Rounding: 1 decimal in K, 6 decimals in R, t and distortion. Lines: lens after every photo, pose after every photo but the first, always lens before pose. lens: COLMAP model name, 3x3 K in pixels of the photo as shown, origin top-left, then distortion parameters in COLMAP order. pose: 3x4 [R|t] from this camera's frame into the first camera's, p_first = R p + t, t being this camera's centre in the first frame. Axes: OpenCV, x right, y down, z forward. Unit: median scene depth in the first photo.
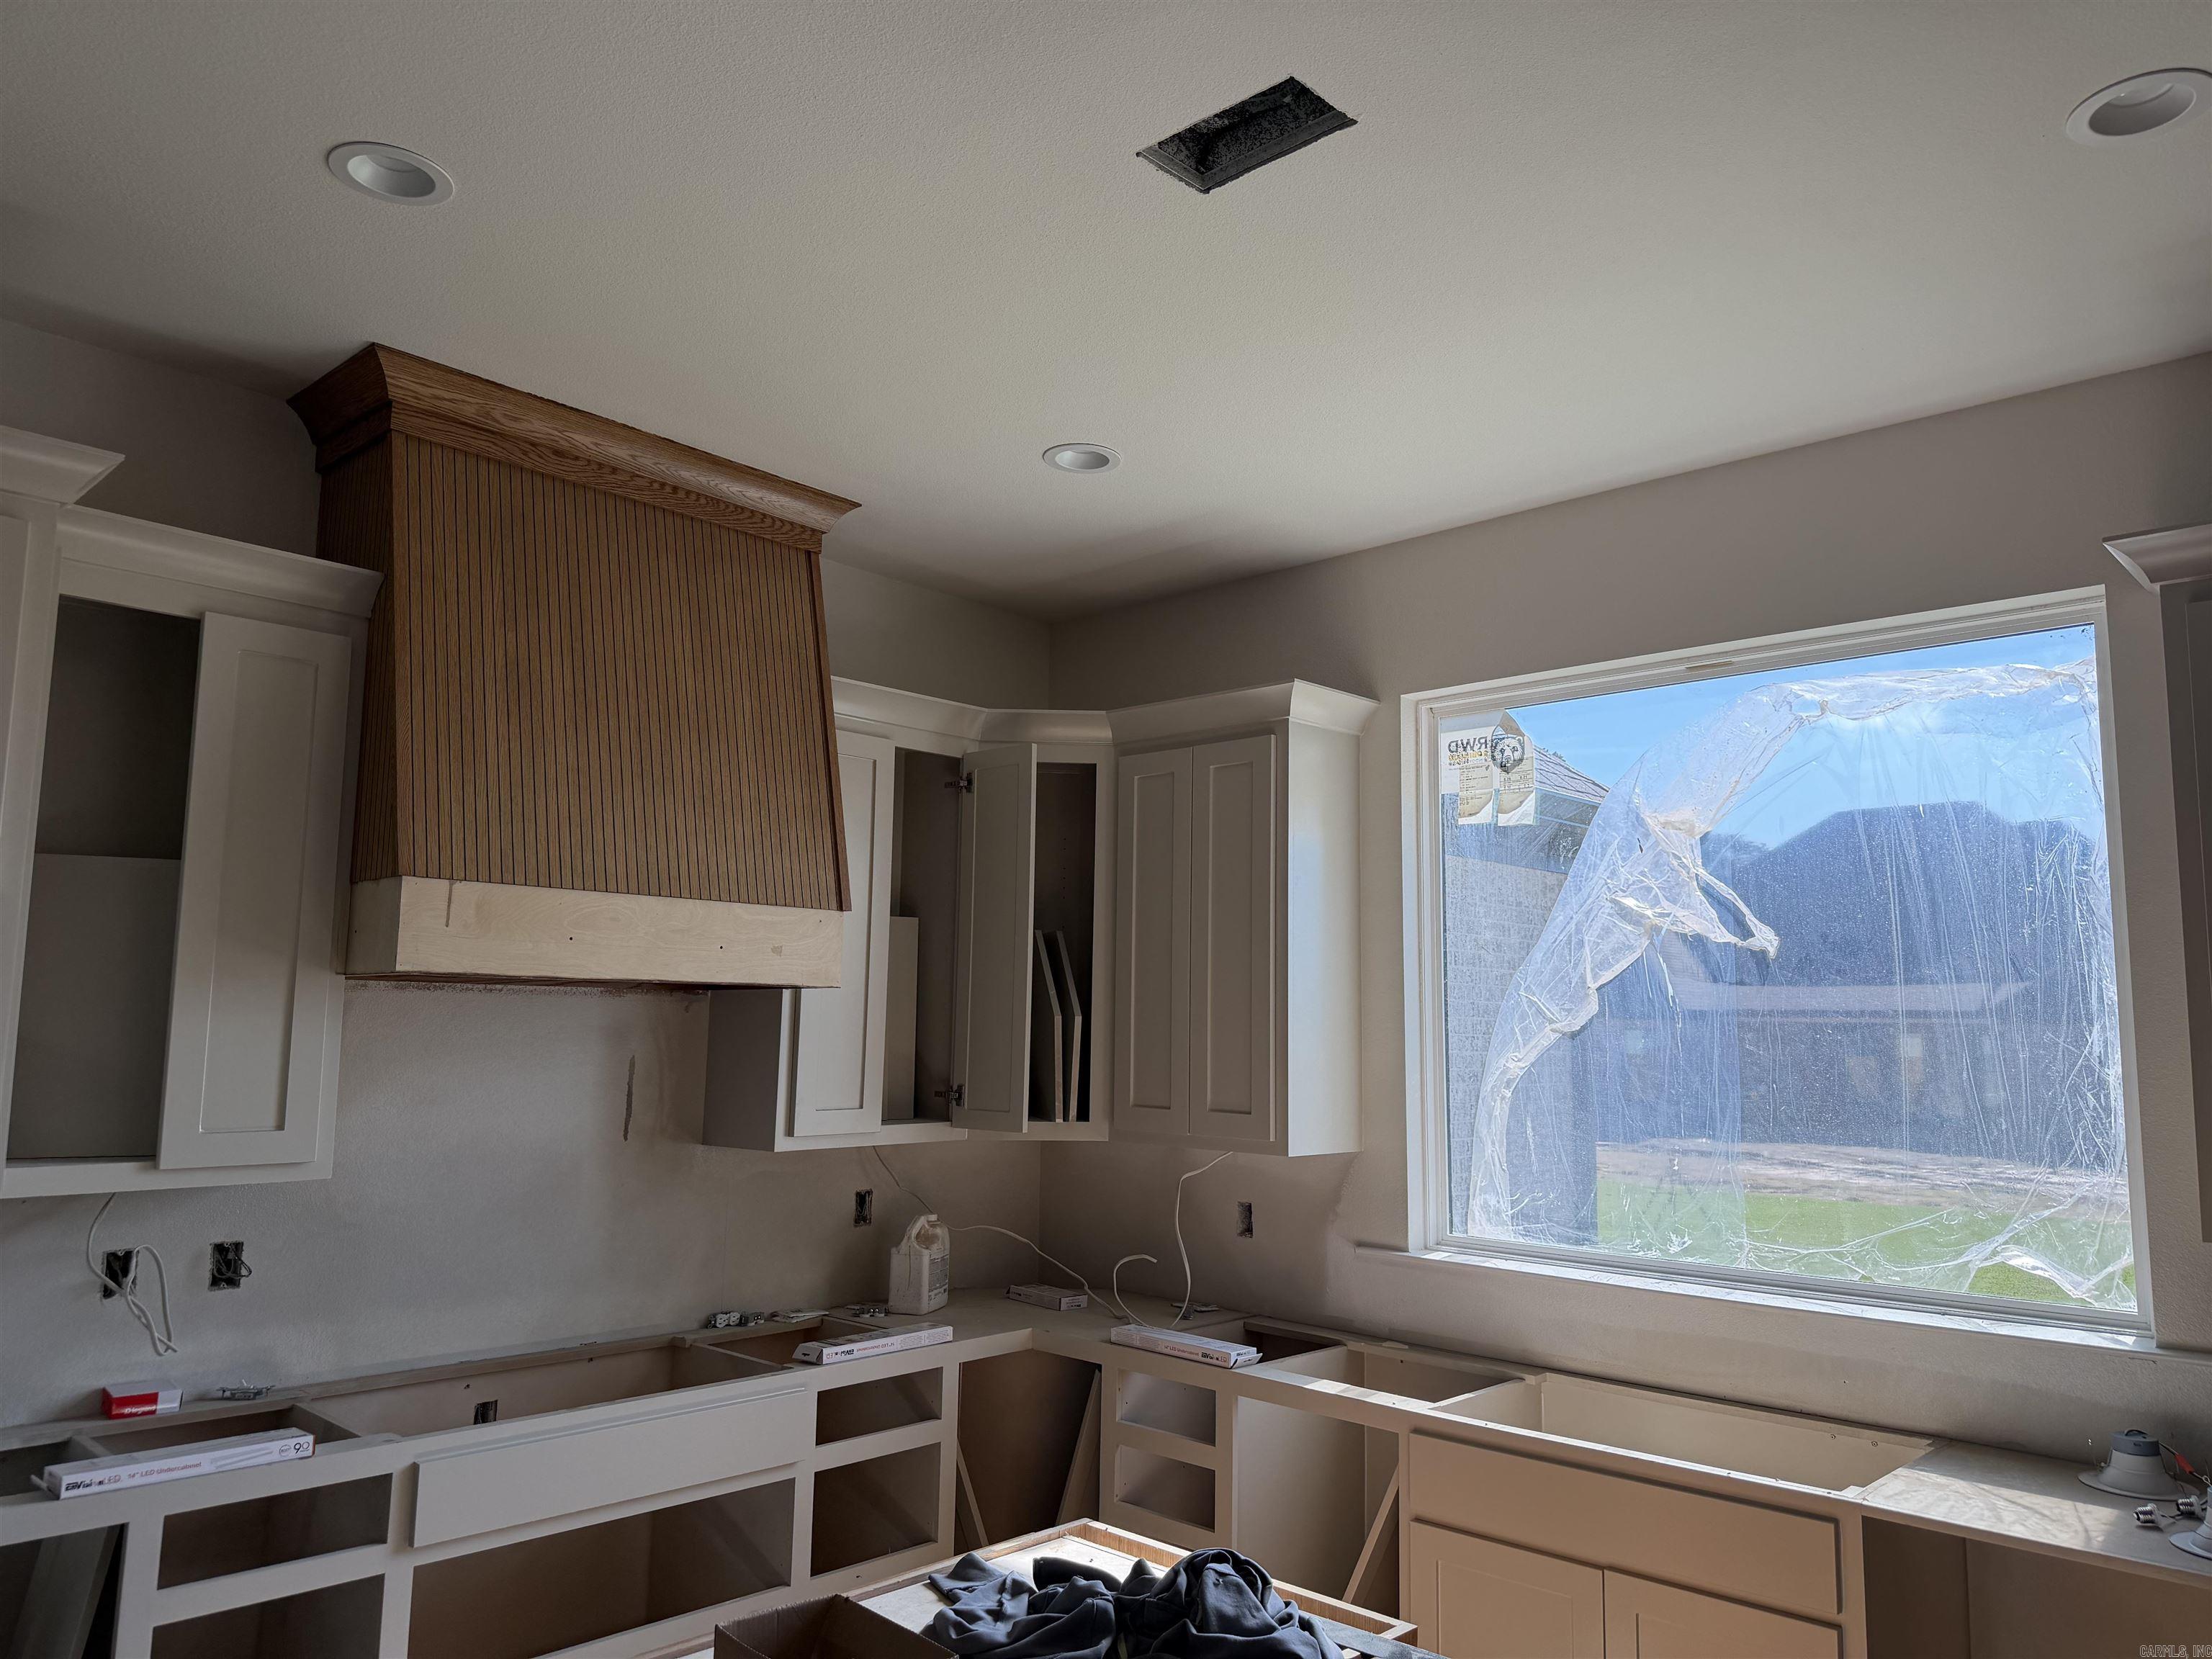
lens RADIAL K [[1514.4, 0, 1092.8], [0, 1514.4, 831.3], [0, 0, 1]] dist [0.091508, -0.114613]
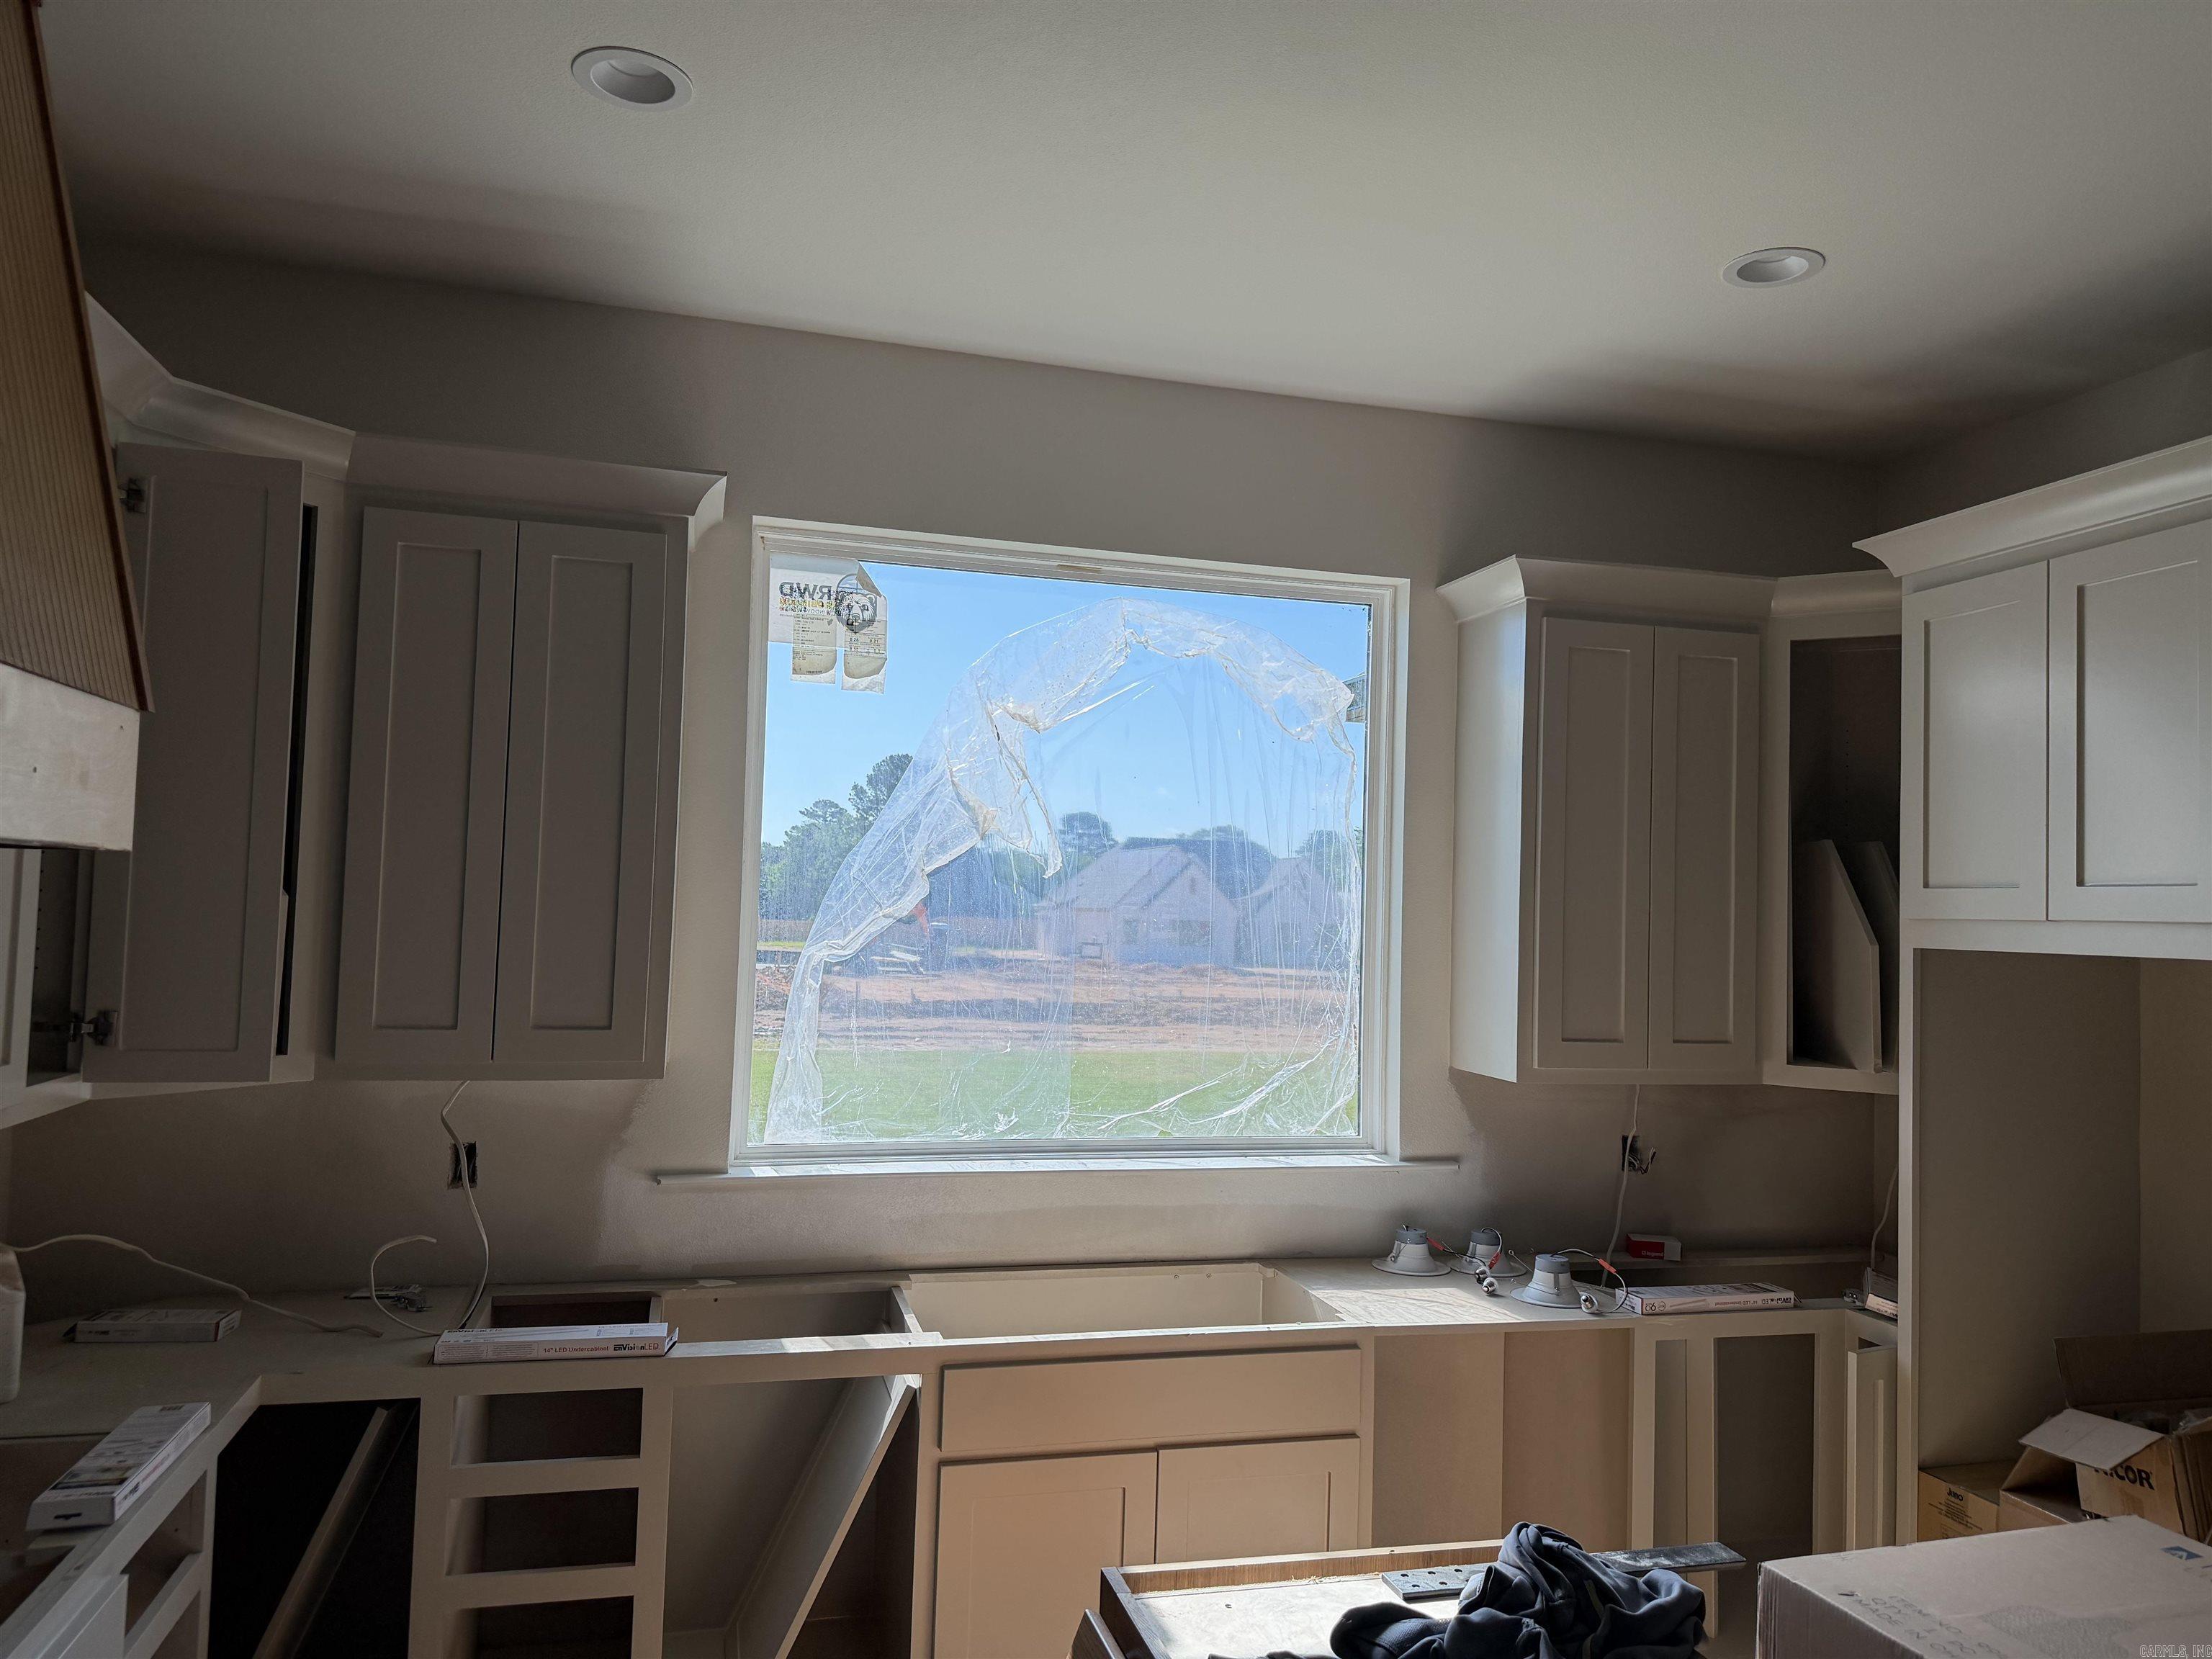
lens RADIAL K [[1514.4, 0, 1092.8], [0, 1514.4, 831.3], [0, 0, 1]] dist [0.091508, -0.114613]
pose [[0.539030, 0.044290, 0.841121, -0.417041], [-0.127015, 0.991471, 0.029190, 0.035344], [-0.832655, -0.122569, 0.540058, 0.396575]]
